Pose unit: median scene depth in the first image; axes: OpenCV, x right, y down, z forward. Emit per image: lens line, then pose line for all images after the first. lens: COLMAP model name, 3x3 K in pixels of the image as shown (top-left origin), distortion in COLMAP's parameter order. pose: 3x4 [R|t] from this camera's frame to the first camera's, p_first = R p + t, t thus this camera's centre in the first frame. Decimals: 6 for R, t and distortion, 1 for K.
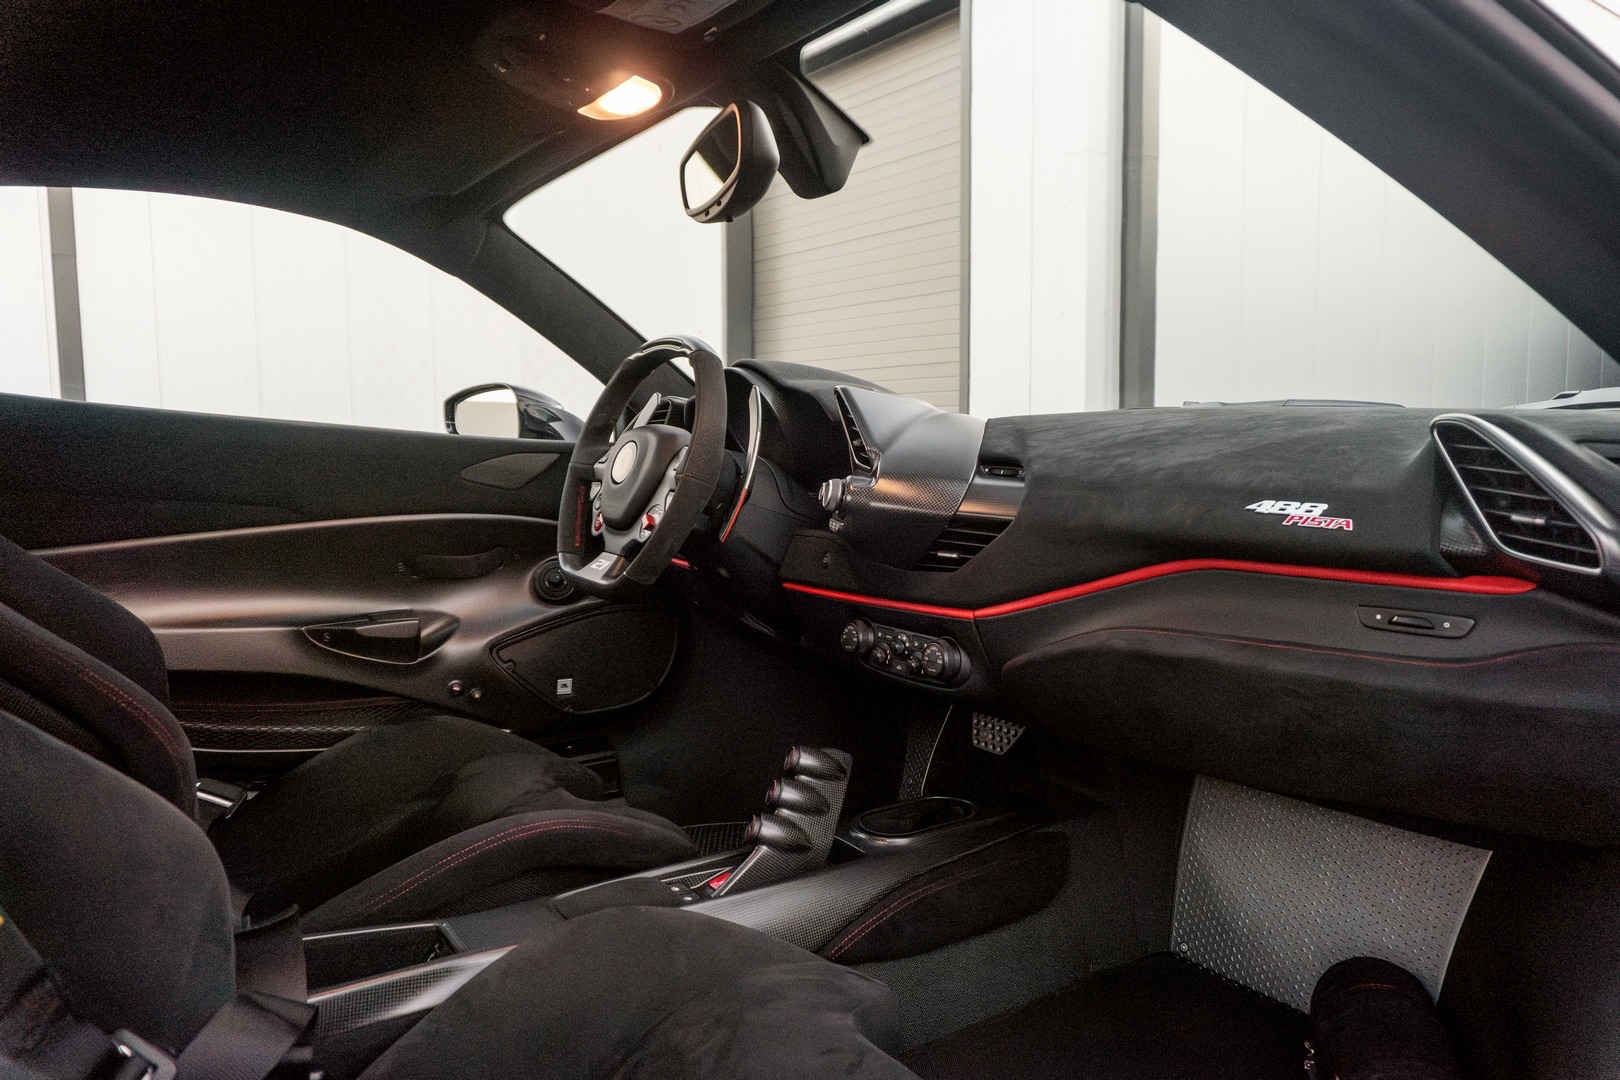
lens RADIAL K [[1104.6, 0, 812.6], [0, 1104.6, 536.6], [0, 0, 1]] dist [-0.009378, -0.000162]
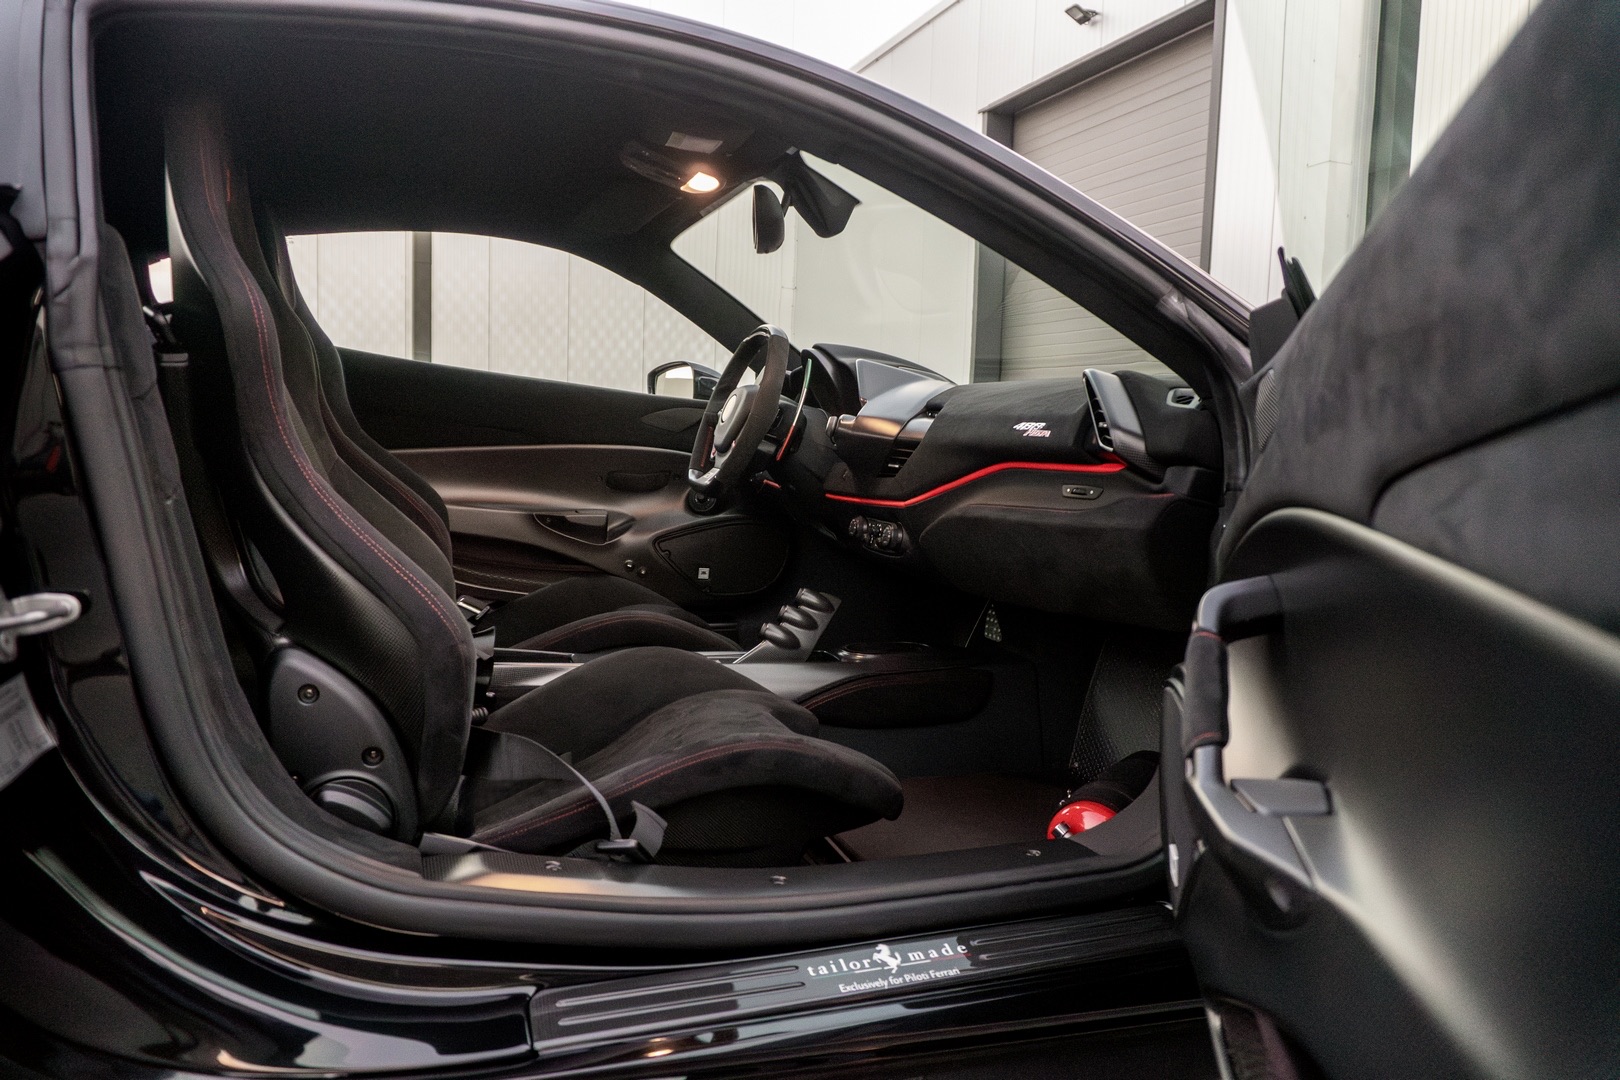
lens RADIAL K [[1104.6, 0, 808.6], [0, 1104.6, 543.8], [0, 0, 1]] dist [-0.009378, -0.000162]
pose [[0.967902, 0.066066, -0.242490, 0.321586], [-0.065908, 0.997787, 0.008773, 0.099077], [0.242533, 0.007490, 0.970114, -0.448125]]
